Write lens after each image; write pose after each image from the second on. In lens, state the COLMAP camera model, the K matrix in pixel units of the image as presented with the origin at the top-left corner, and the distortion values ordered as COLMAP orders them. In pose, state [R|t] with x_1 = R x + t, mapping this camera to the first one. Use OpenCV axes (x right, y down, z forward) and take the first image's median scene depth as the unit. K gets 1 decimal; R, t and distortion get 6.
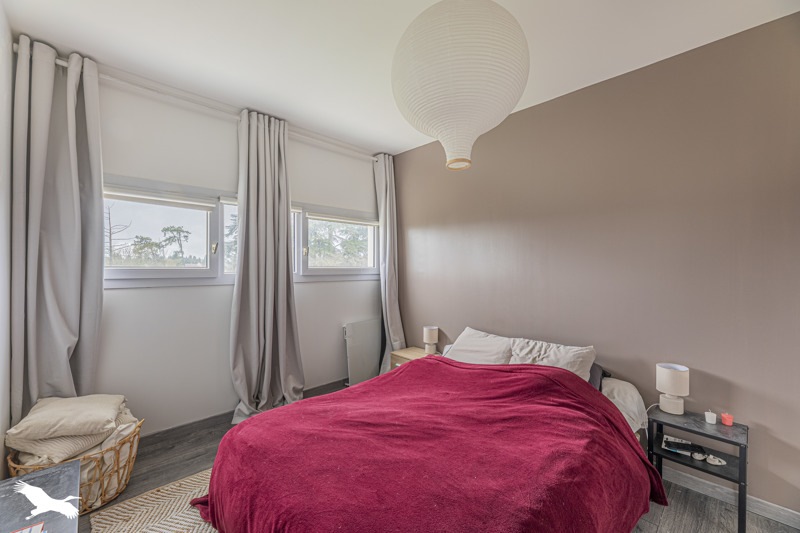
lens RADIAL K [[331.7, 0, 399.6], [0, 331.7, 268.5], [0, 0, 1]] dist [0.003525, -0.000424]
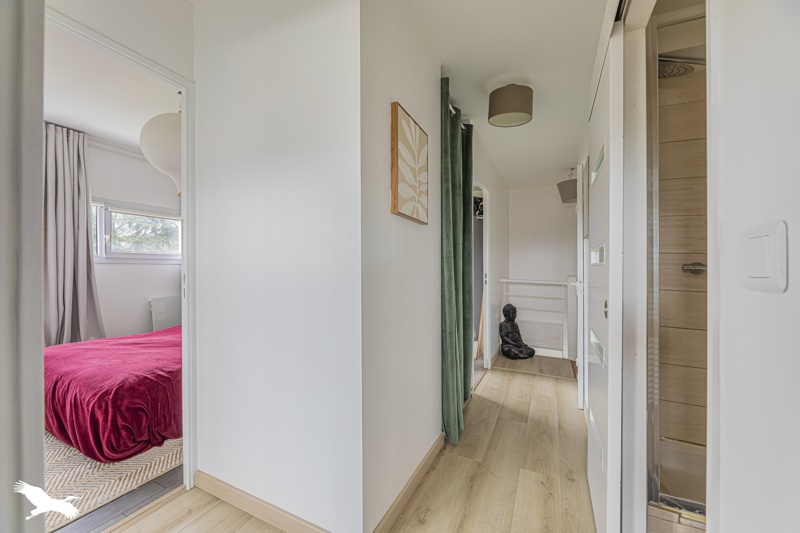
lens RADIAL K [[331.7, 0, 403.5], [0, 331.7, 270.2], [0, 0, 1]] dist [0.003525, -0.000424]
pose [[0.914812, 0.005482, 0.403844, 0.246833], [-0.015029, 0.999677, 0.020474, 0.026540], [-0.403601, -0.024800, 0.914599, -0.634243]]
